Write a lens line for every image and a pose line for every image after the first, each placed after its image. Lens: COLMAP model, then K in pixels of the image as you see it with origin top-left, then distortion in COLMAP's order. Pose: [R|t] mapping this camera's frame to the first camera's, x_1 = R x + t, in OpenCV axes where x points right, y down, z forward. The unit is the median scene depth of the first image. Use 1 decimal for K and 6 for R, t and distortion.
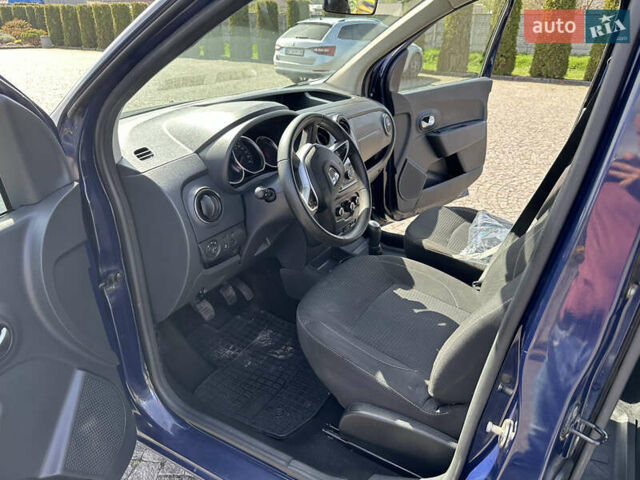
lens RADIAL K [[450.4, 0, 316.8], [0, 450.4, 242.9], [0, 0, 1]] dist [0.042975, -0.057917]
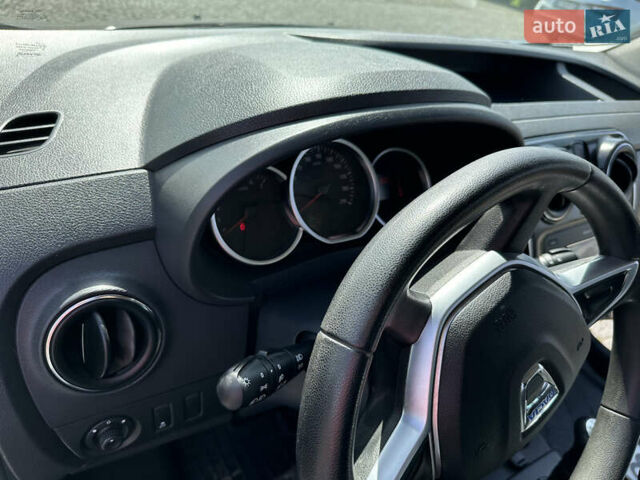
lens RADIAL K [[450.4, 0, 321.3], [0, 450.4, 243.3], [0, 0, 1]] dist [0.042975, -0.057917]
pose [[0.865487, 0.369159, -0.338606, -0.016792], [-0.329129, 0.928641, 0.171173, -0.242386], [0.377633, -0.036703, 0.925228, 0.708555]]
